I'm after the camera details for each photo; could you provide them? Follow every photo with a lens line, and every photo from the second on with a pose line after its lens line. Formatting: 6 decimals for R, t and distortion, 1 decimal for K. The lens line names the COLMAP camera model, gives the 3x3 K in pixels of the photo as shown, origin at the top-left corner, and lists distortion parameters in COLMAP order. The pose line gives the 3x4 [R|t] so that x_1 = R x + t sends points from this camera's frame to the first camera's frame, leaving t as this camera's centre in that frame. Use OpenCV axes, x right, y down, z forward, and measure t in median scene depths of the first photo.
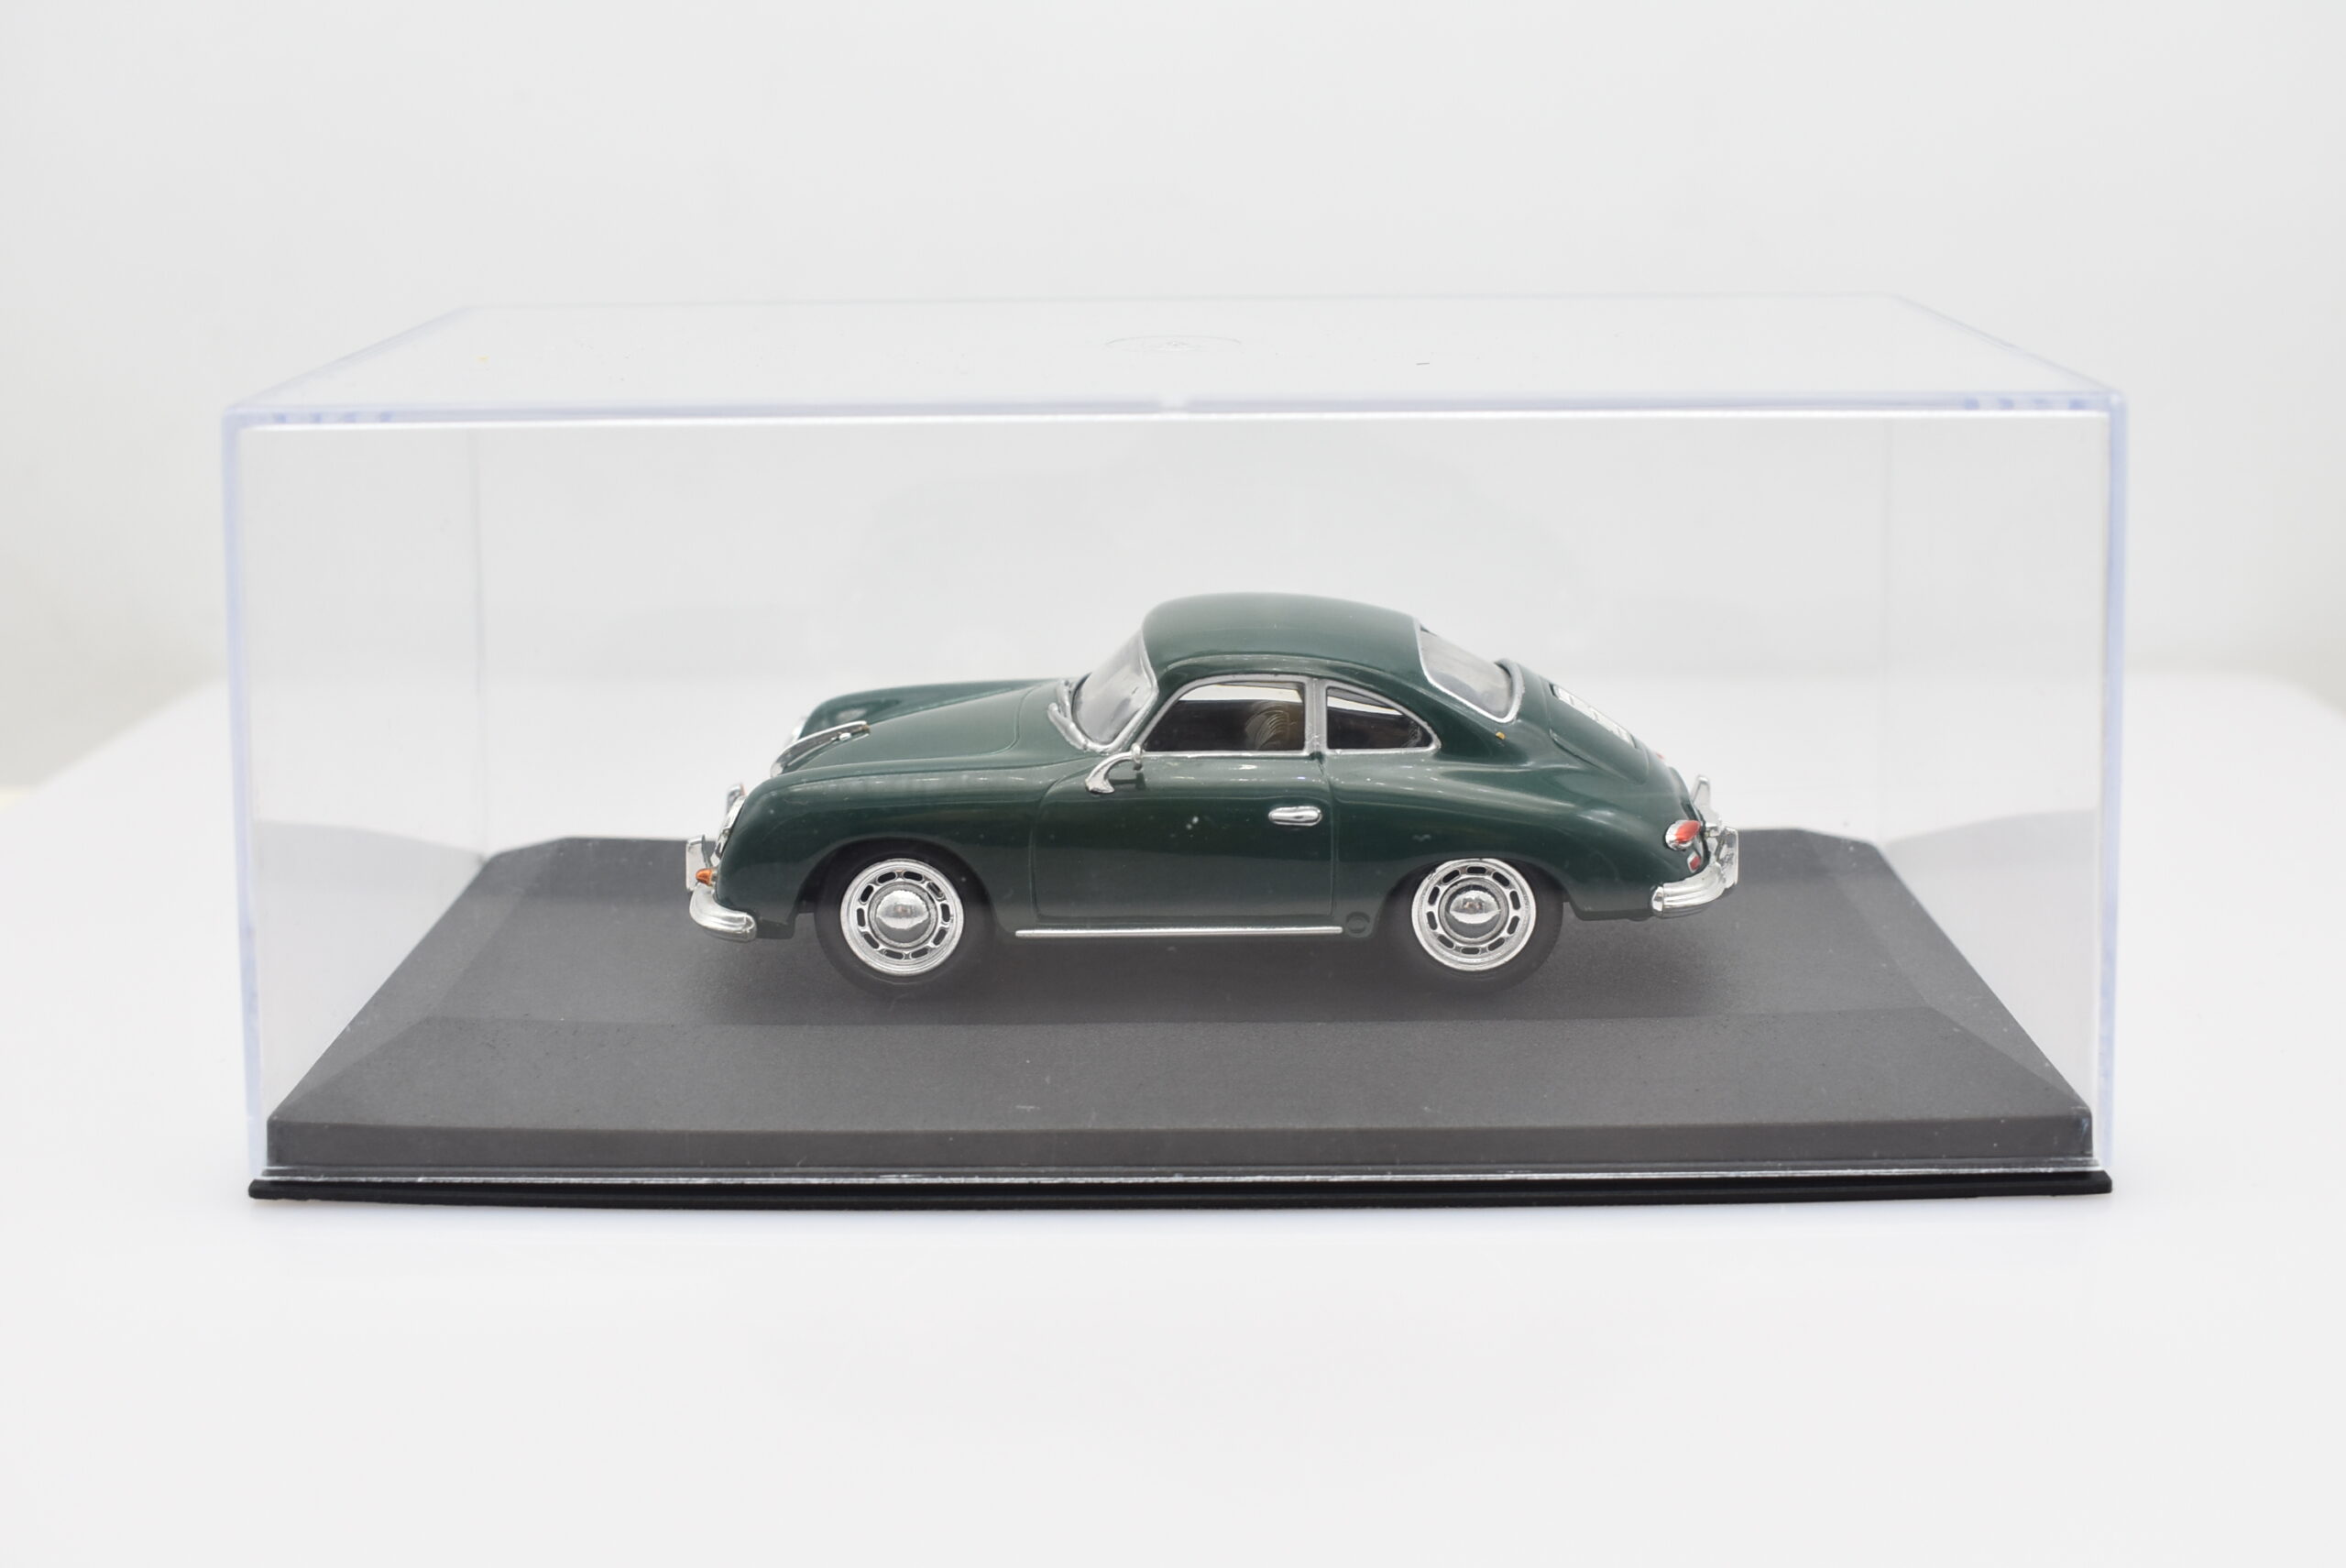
lens RADIAL K [[2900.6, 0, 1173.0], [0, 2900.6, 784.0], [0, 0, 1]] dist [-0.172419, -0.012427]
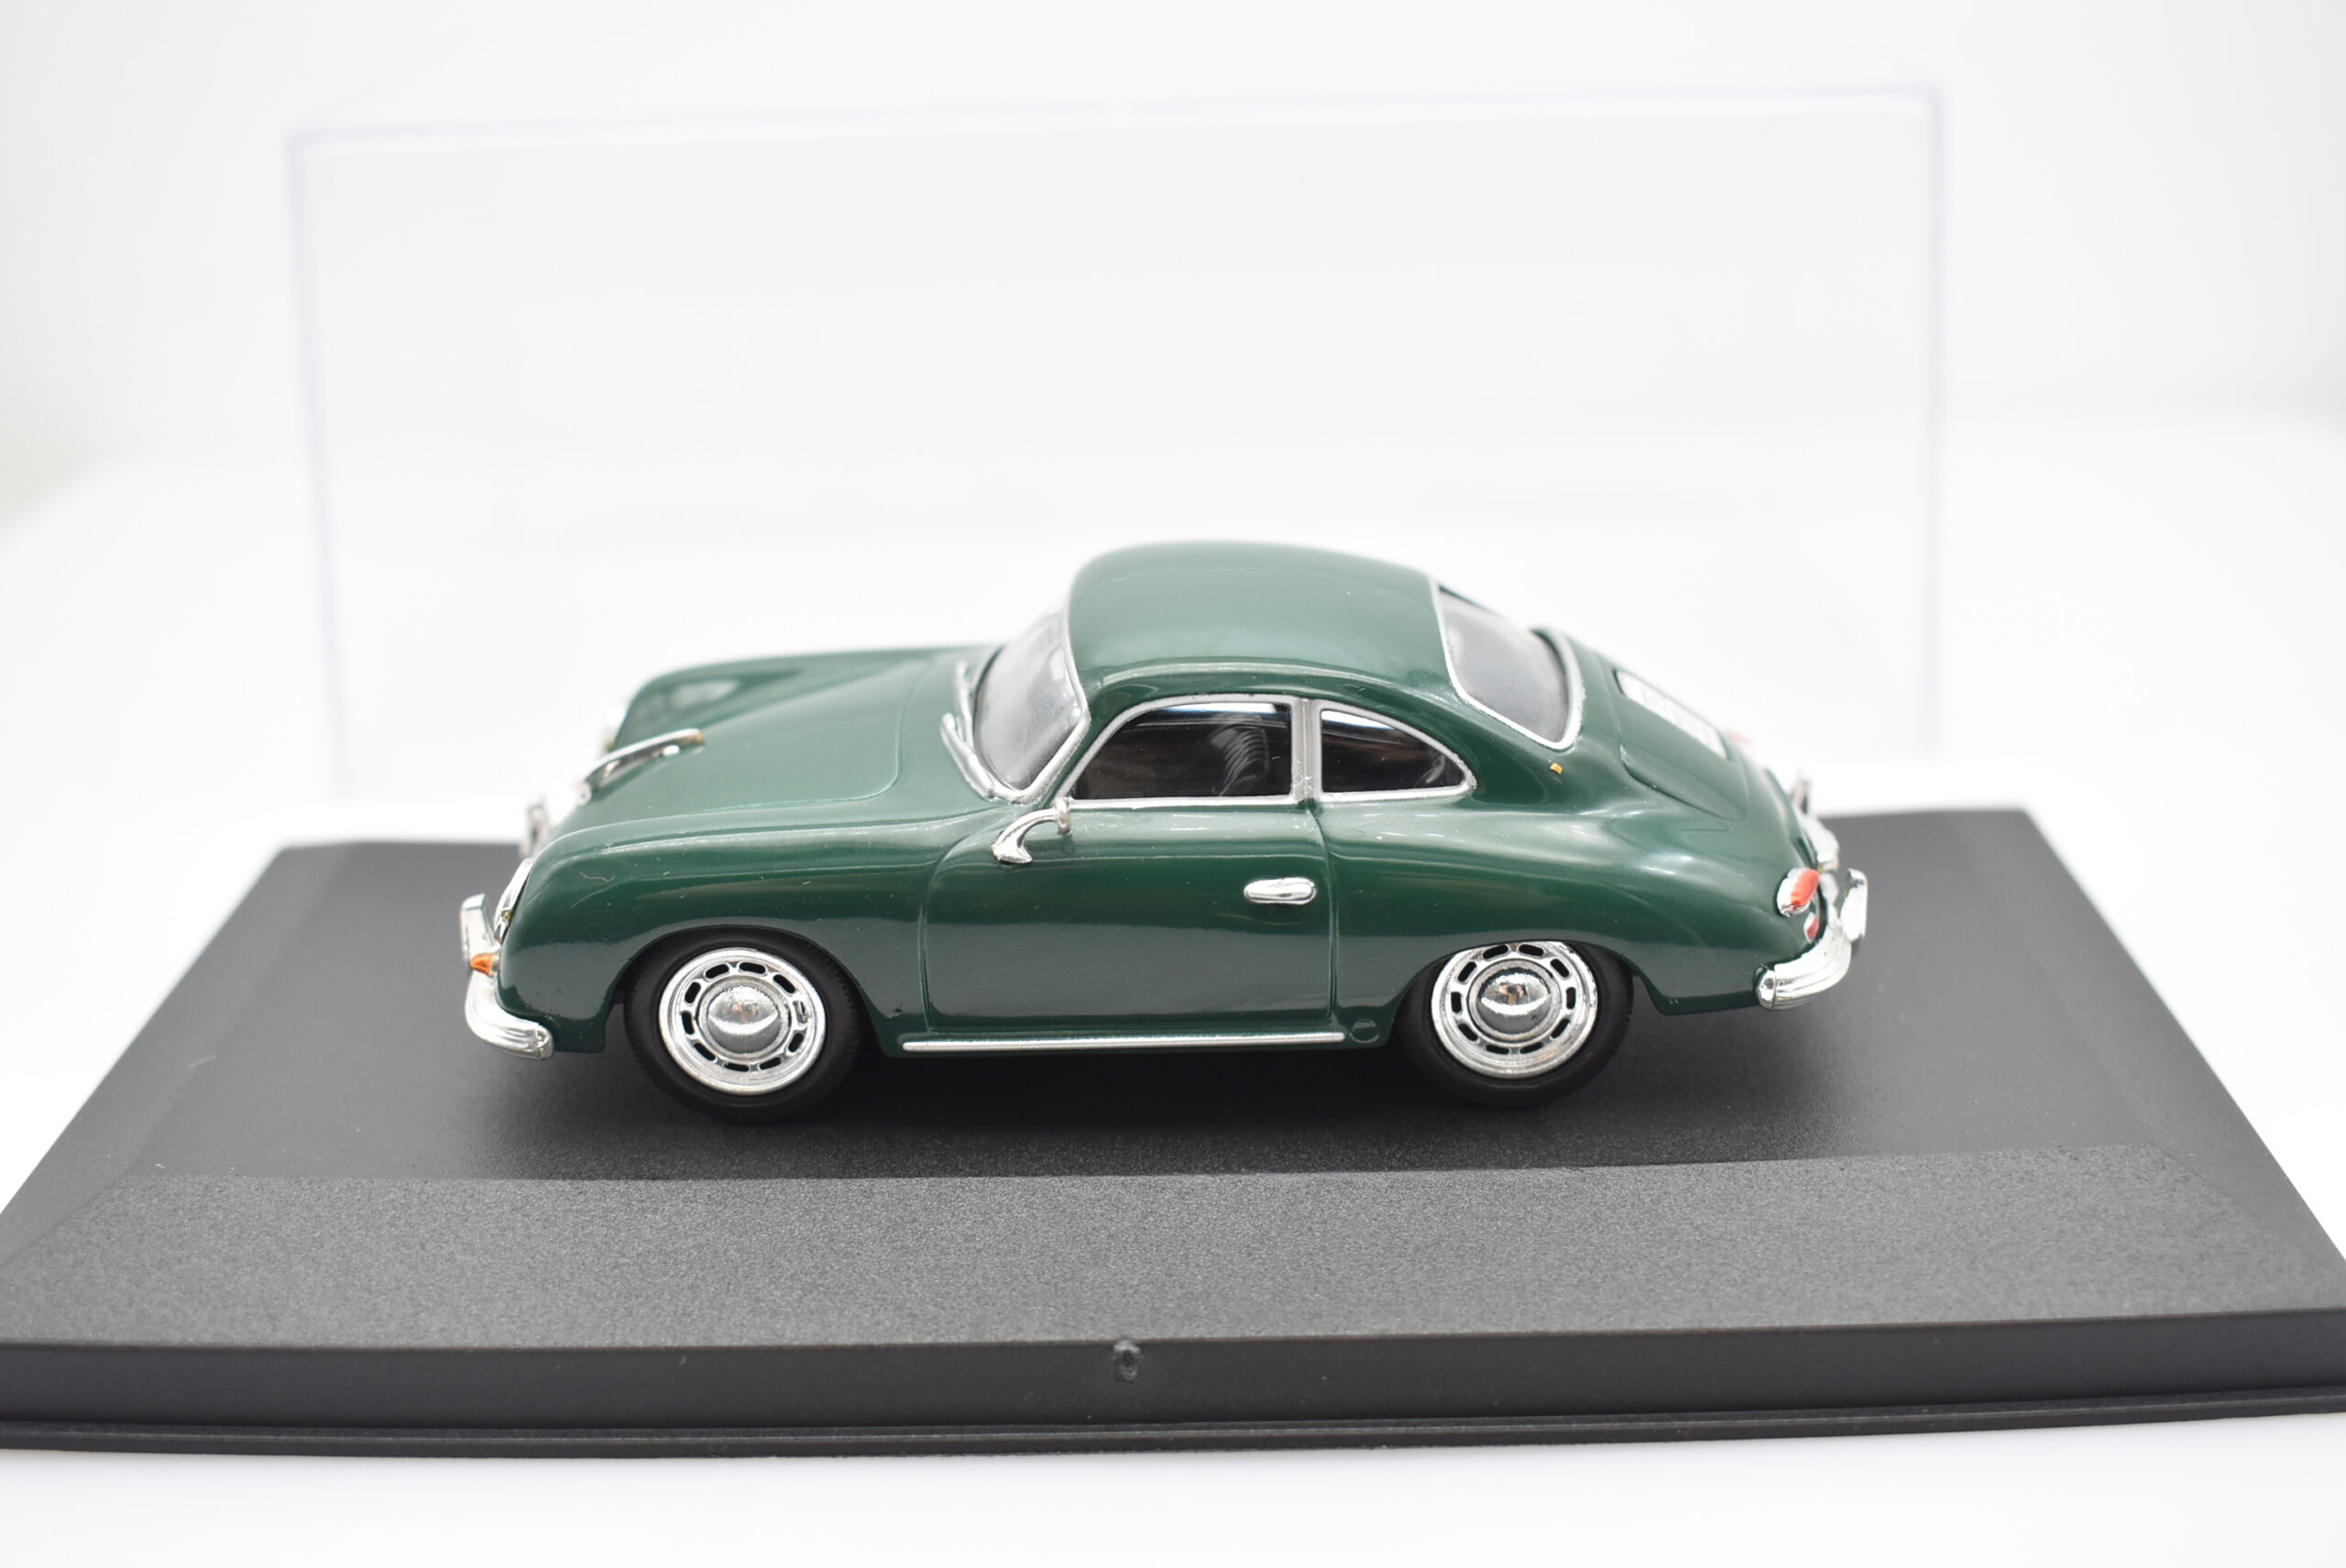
lens RADIAL K [[2900.6, 0, 1173.0], [0, 2900.6, 784.0], [0, 0, 1]] dist [-0.172419, -0.012427]
pose [[0.999641, -0.012849, 0.023527, -0.001683], [0.010050, 0.993260, 0.115471, -0.098522], [-0.024852, -0.115193, 0.993032, 0.272178]]
